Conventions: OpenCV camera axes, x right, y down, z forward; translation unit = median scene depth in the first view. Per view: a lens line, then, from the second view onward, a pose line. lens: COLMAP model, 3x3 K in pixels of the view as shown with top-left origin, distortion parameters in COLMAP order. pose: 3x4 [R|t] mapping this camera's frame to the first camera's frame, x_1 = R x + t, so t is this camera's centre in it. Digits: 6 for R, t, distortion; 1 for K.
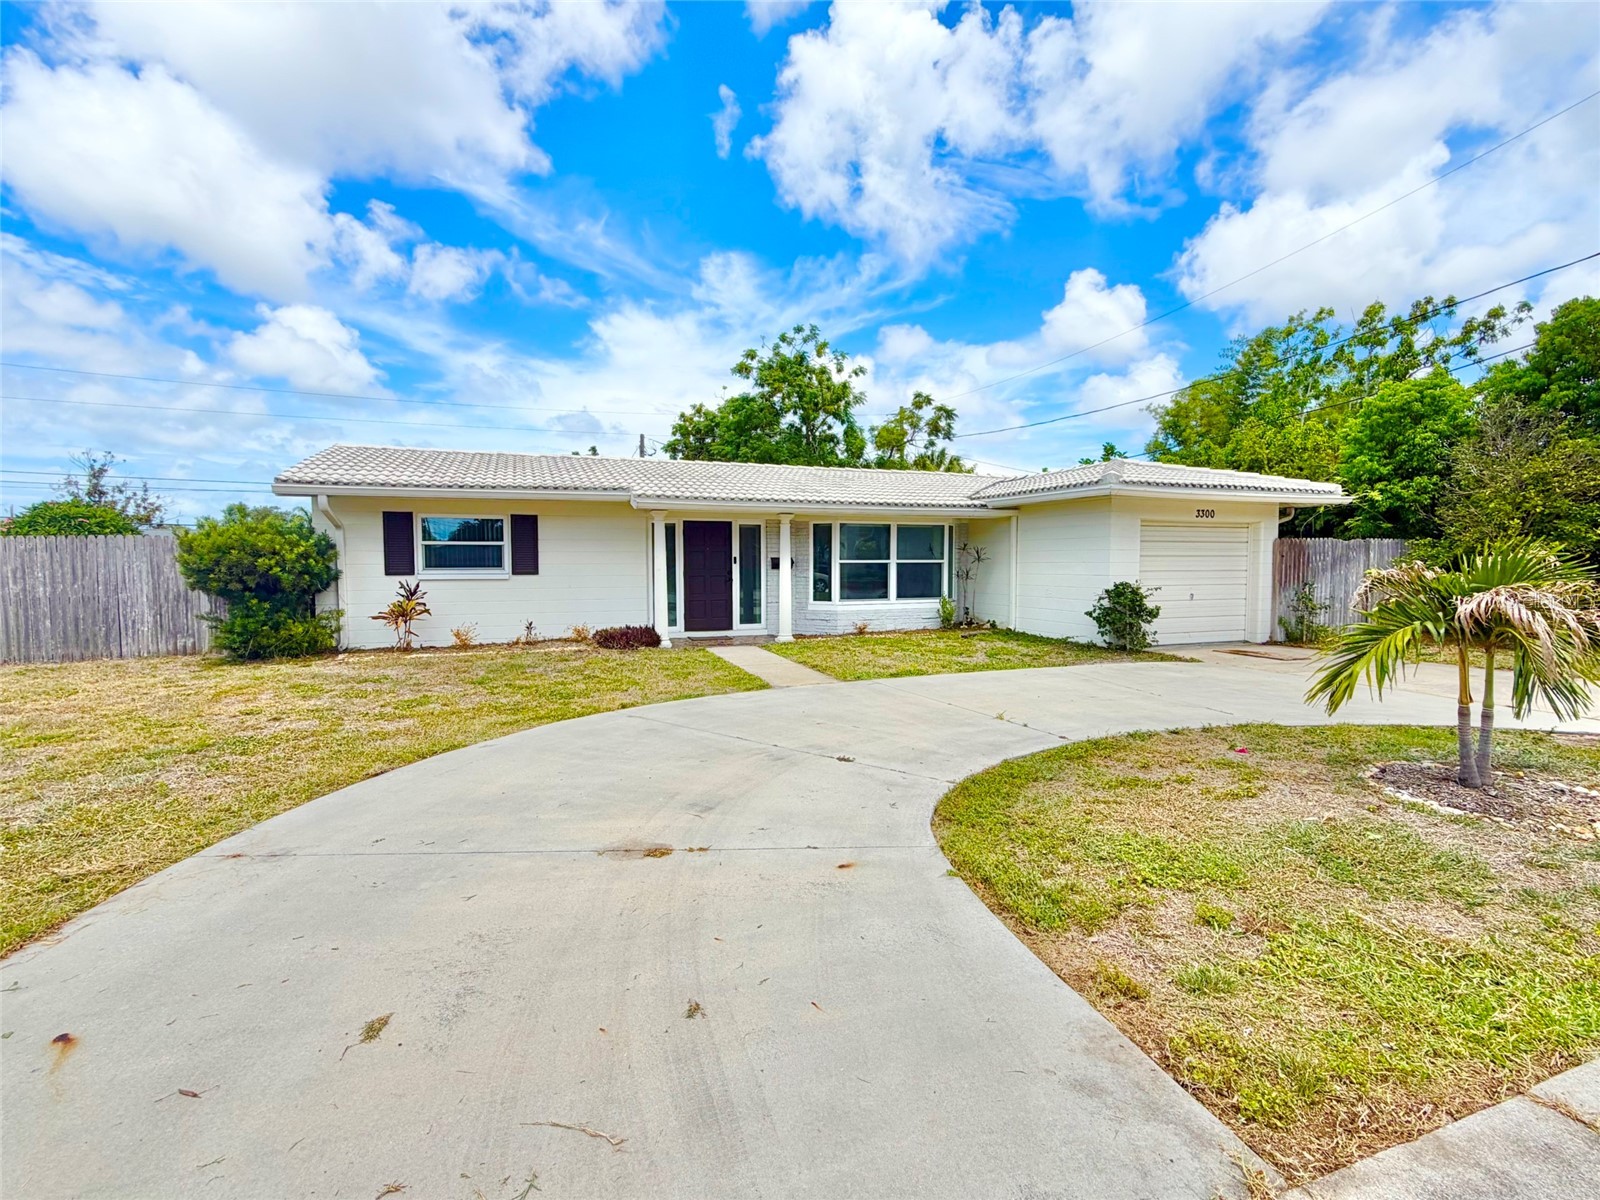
lens RADIAL K [[749.0, 0, 798.7], [0, 749.0, 598.1], [0, 0, 1]] dist [0.000659, -0.000039]
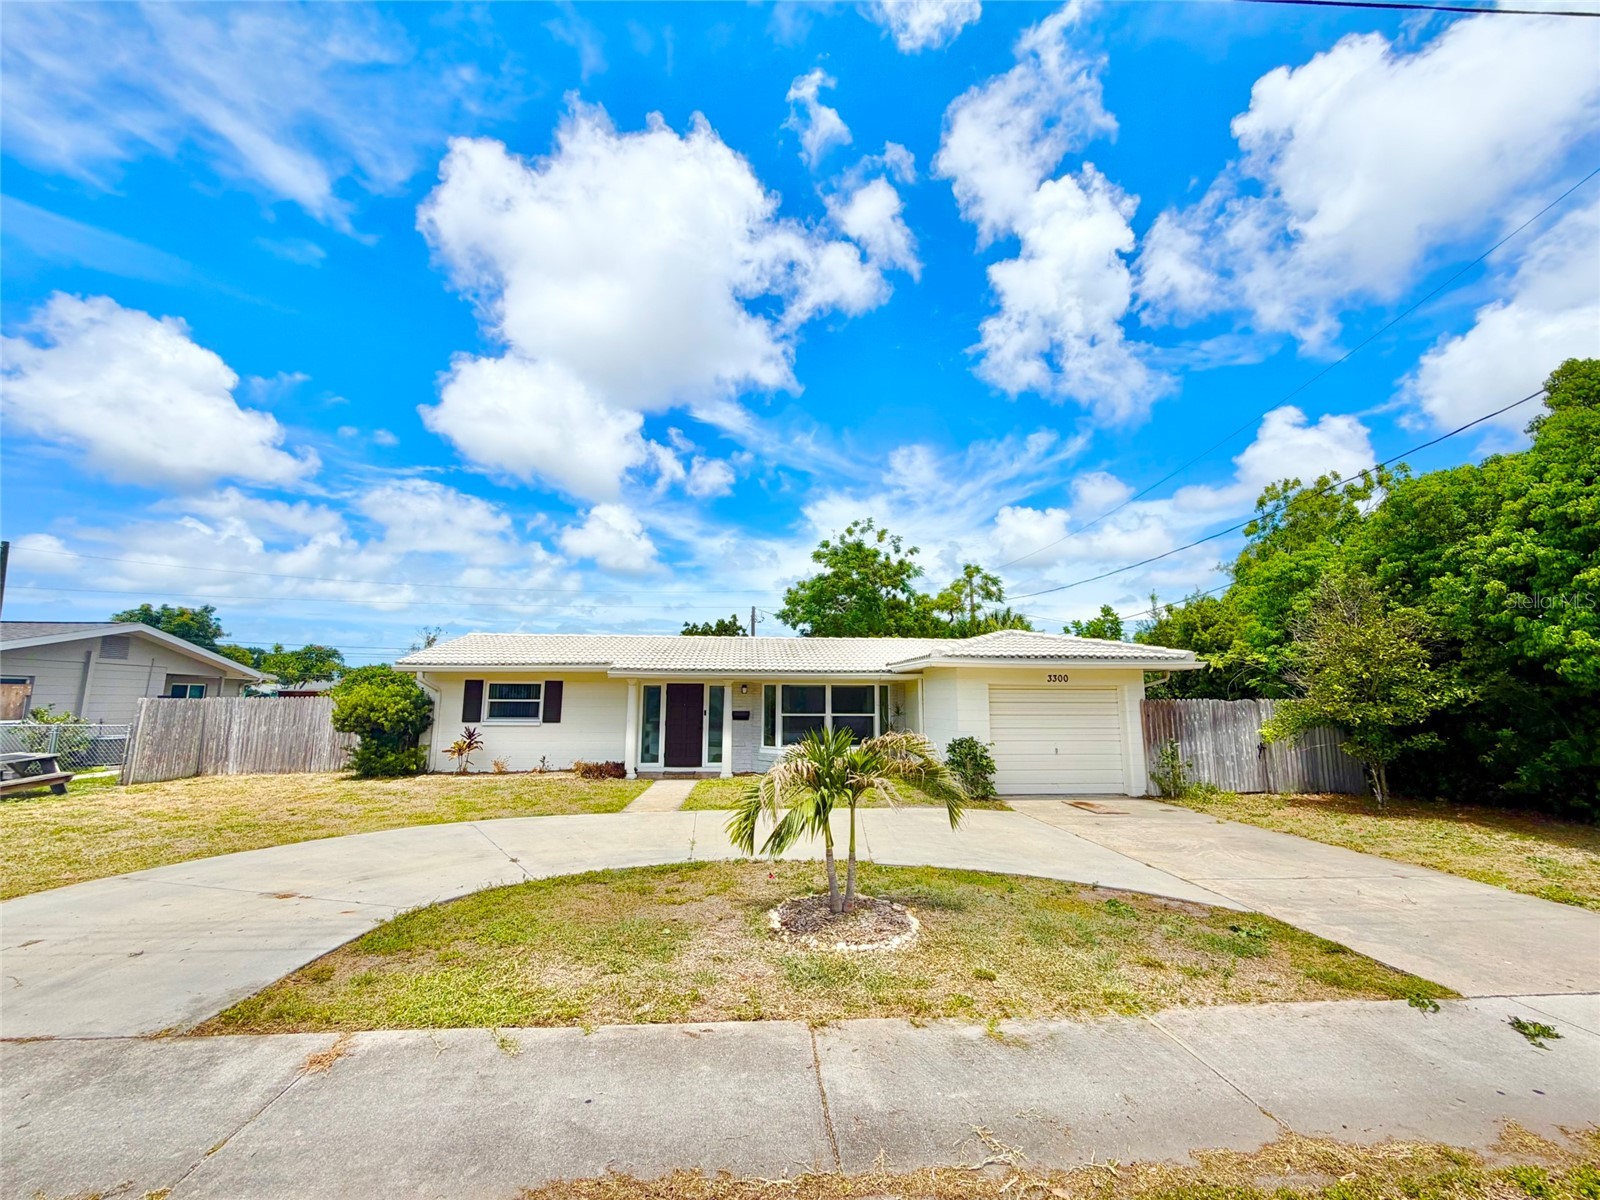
lens RADIAL K [[649.1, 0, 791.6], [0, 649.1, 601.2], [0, 0, 1]] dist [0.000601, -0.000025]
pose [[0.958252, -0.037184, -0.283497, 0.370857], [-0.020000, 0.980362, -0.196188, -0.020792], [0.285225, 0.193668, 0.938690, -0.070839]]
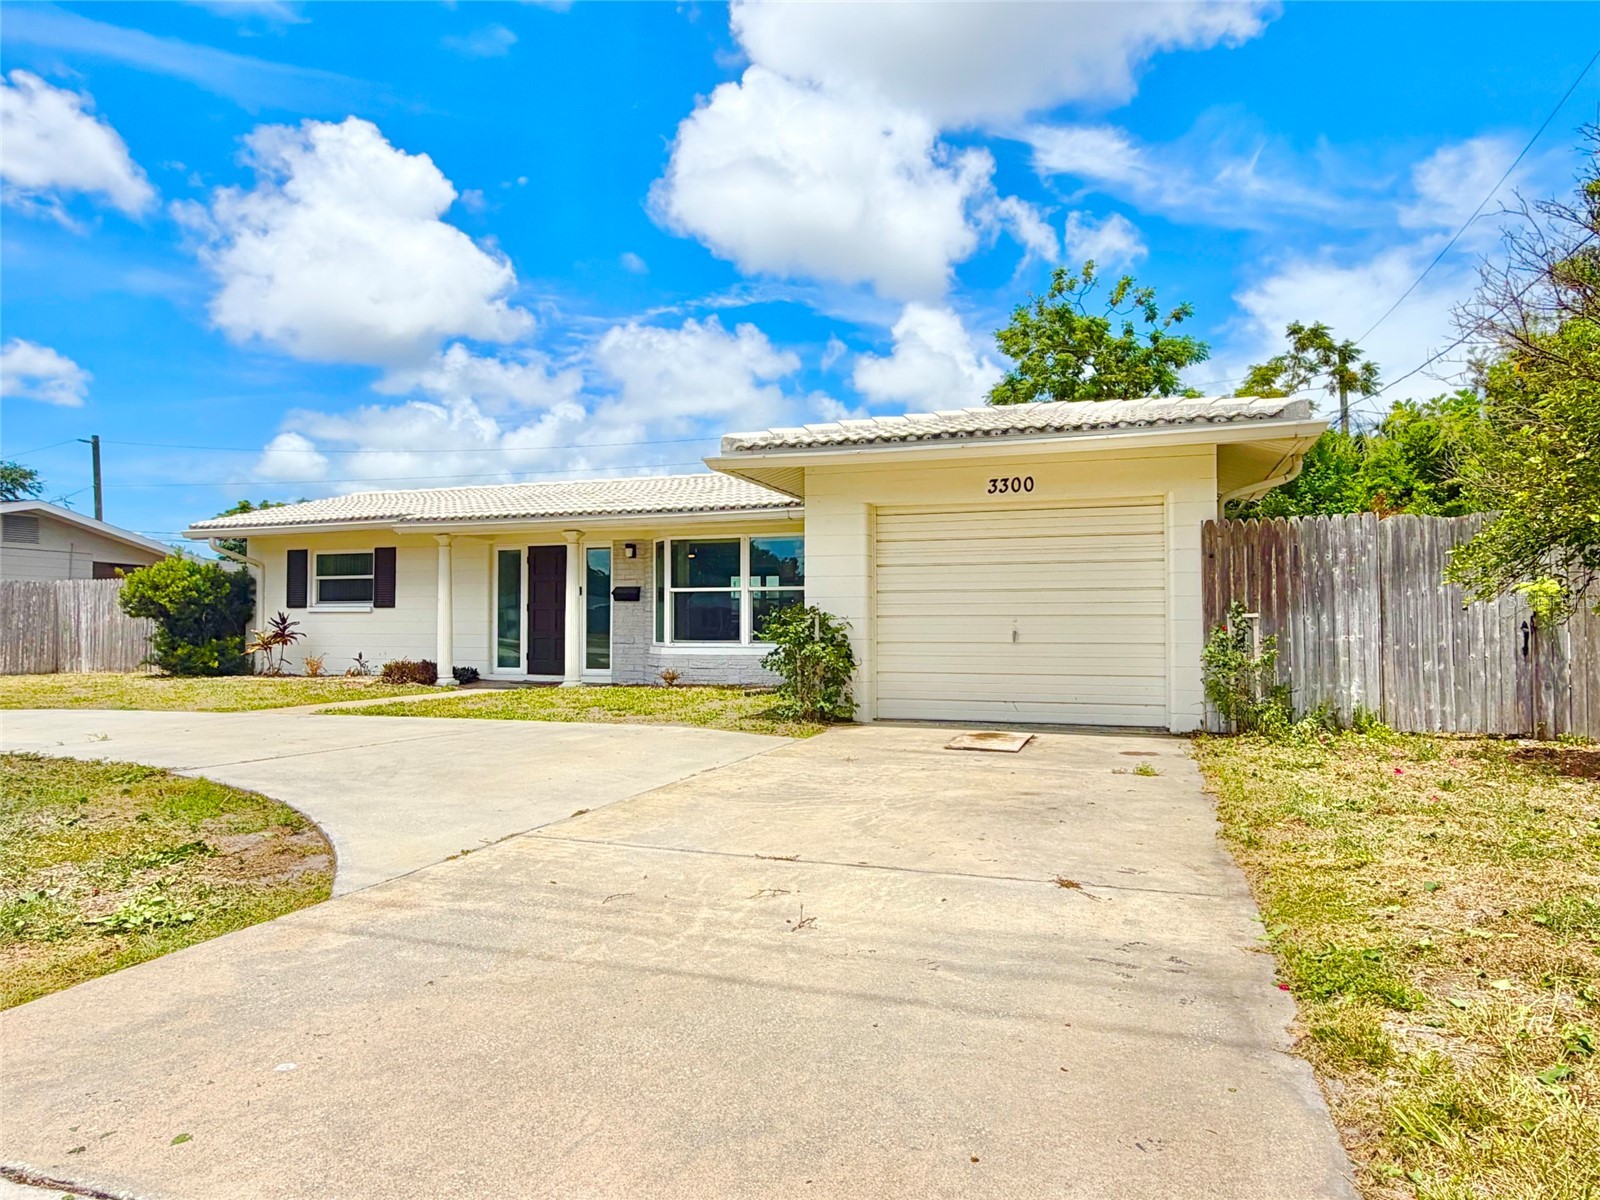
lens RADIAL K [[1003.0, 0, 781.3], [0, 1003.0, 588.1], [0, 0, 1]] dist [-0.000057, 0.002176]
pose [[0.754869, -0.023197, -0.655465, 0.762398], [-0.034858, 0.996543, -0.075412, 0.020582], [0.654948, 0.079774, 0.751451, 0.290065]]
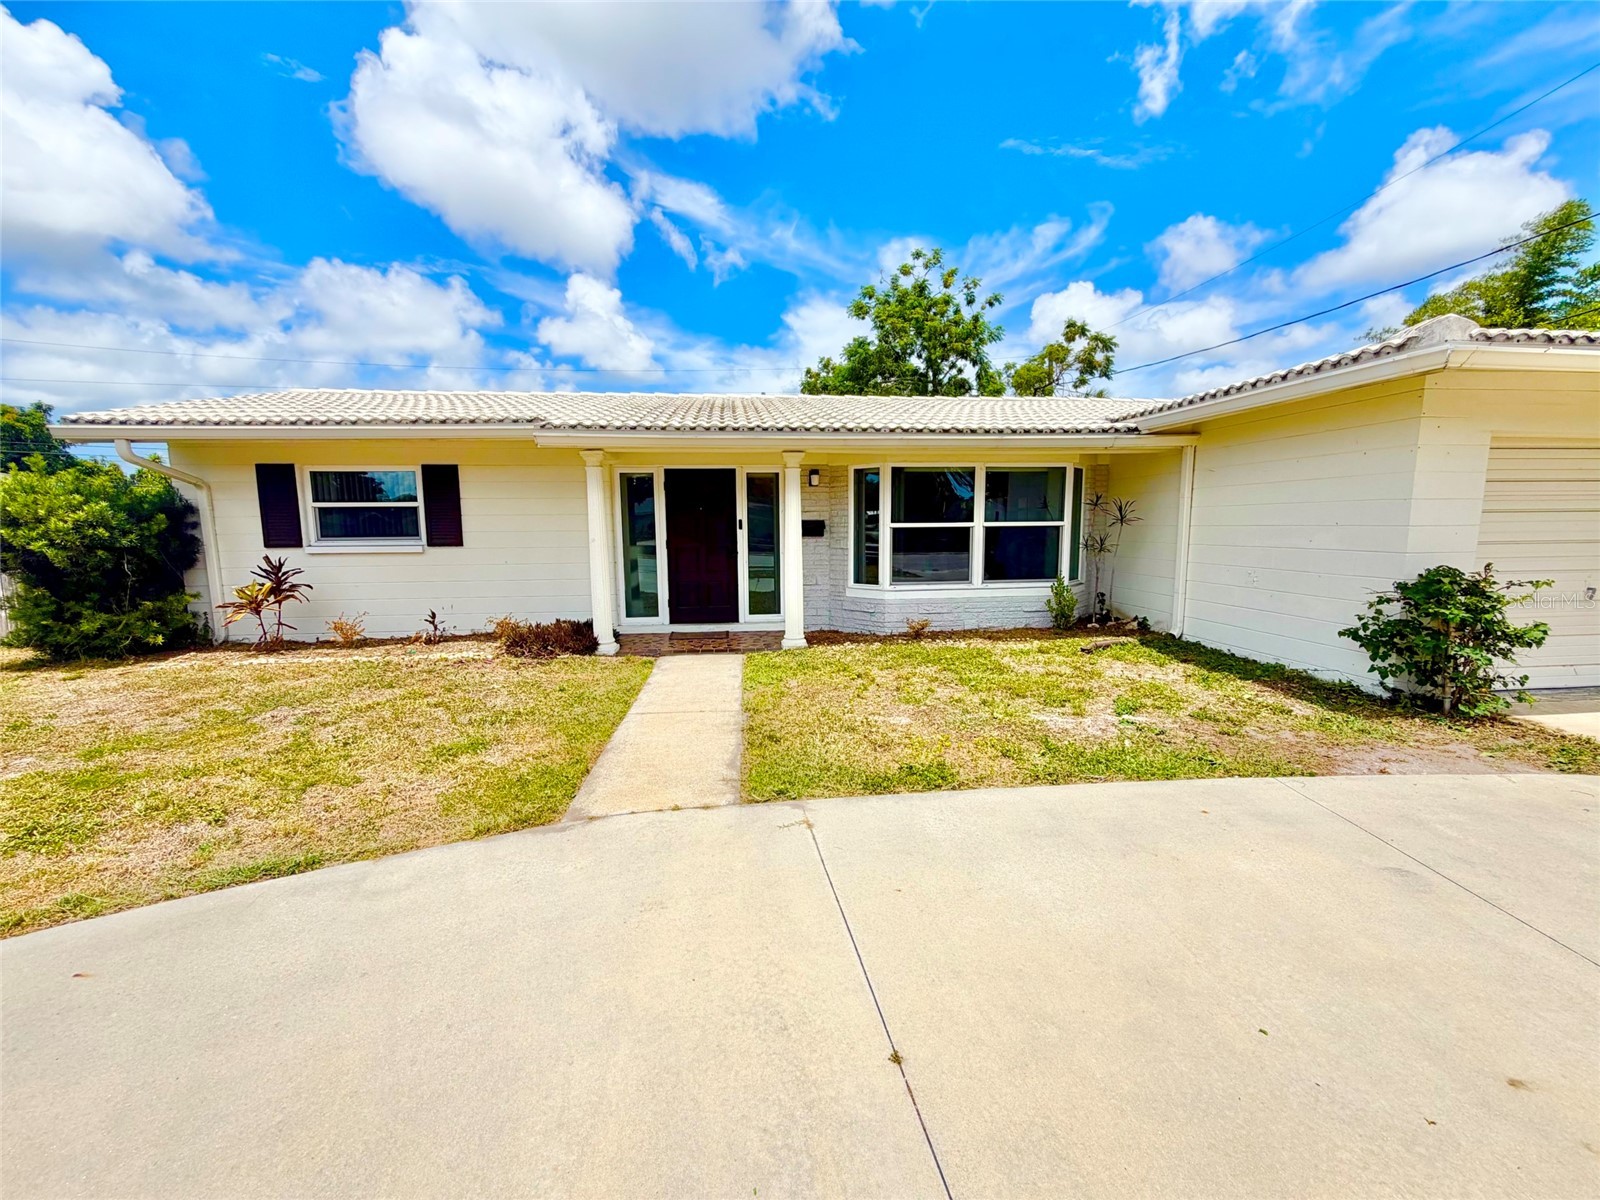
lens RADIAL K [[649.1, 0, 791.6], [0, 649.1, 601.2], [0, 0, 1]] dist [0.000601, -0.000025]
pose [[0.965614, 0.023657, -0.258901, 0.113455], [-0.005467, 0.997479, 0.070756, -0.020731], [0.259922, -0.066908, 0.963309, 0.392818]]
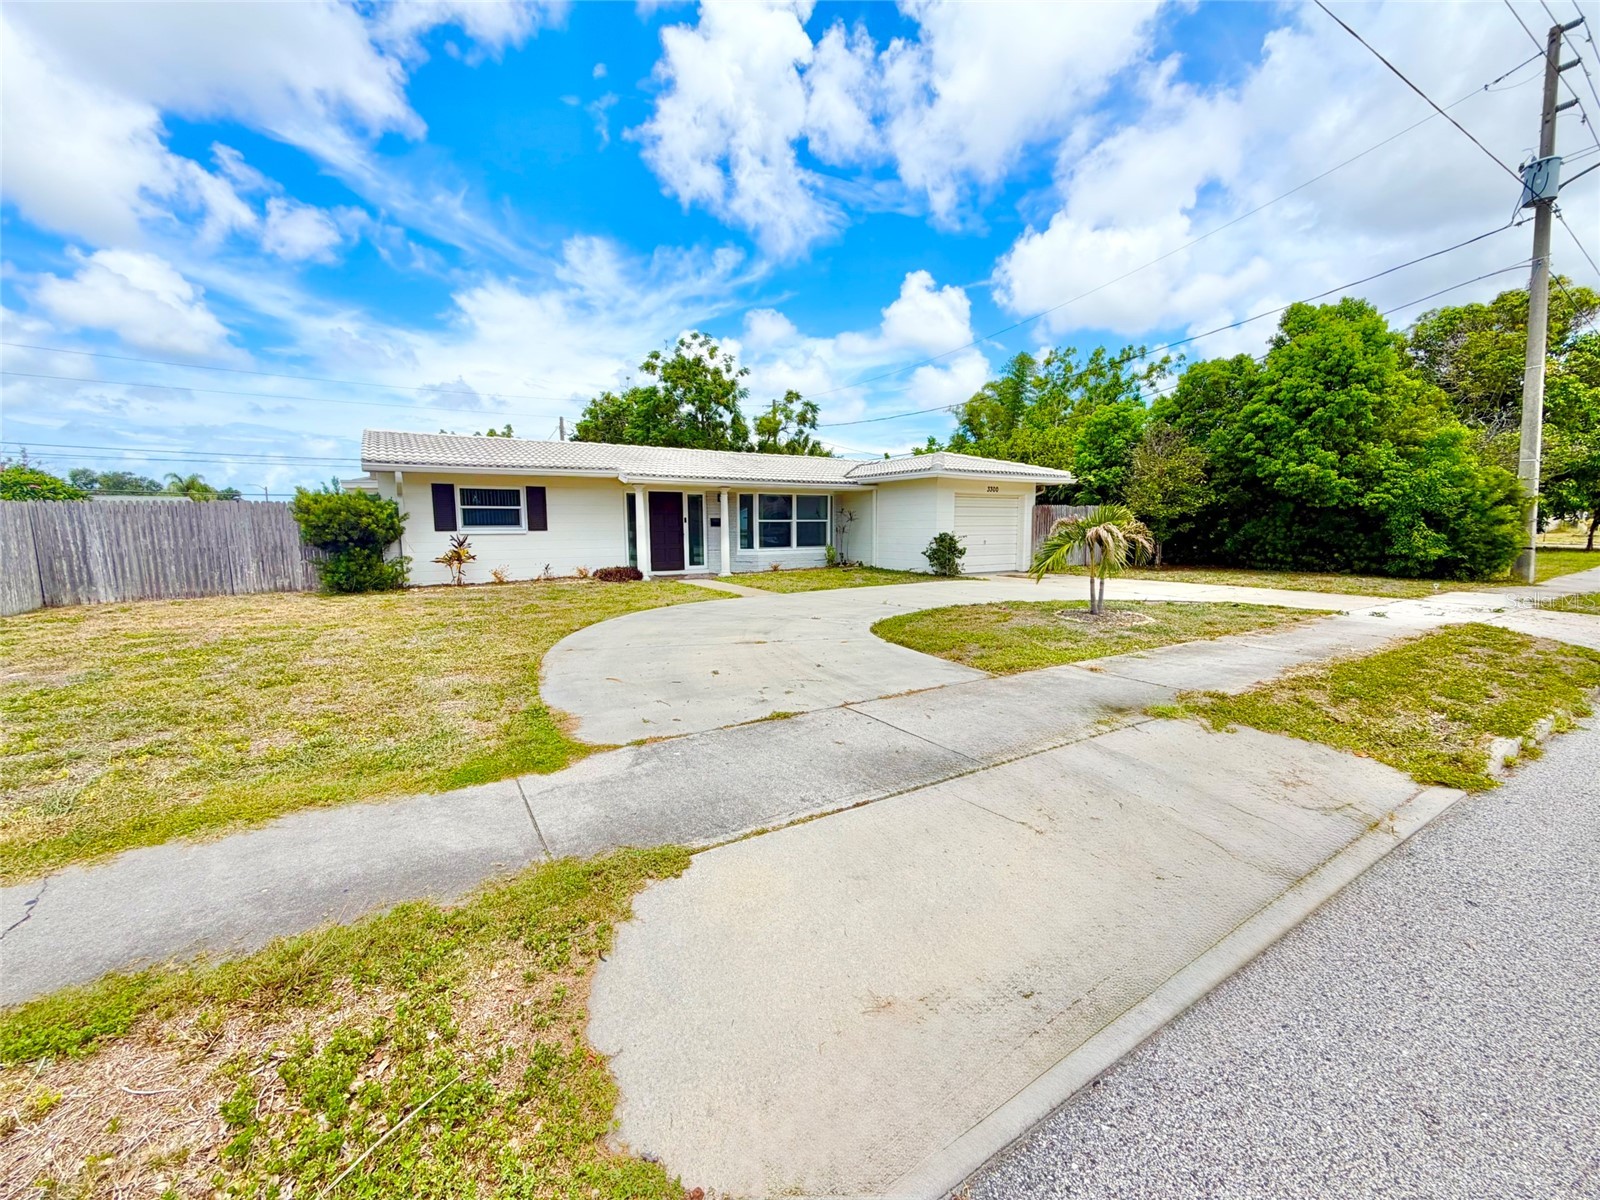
lens RADIAL K [[654.4, 0, 800.0], [0, 654.4, 600.0], [0, 0, 1]] dist [0.002438, -0.000013]
pose [[0.979306, -0.027243, 0.200544, -0.116331], [0.014658, 0.997844, 0.063973, 0.021936], [-0.201854, -0.059710, 0.977594, -0.236610]]
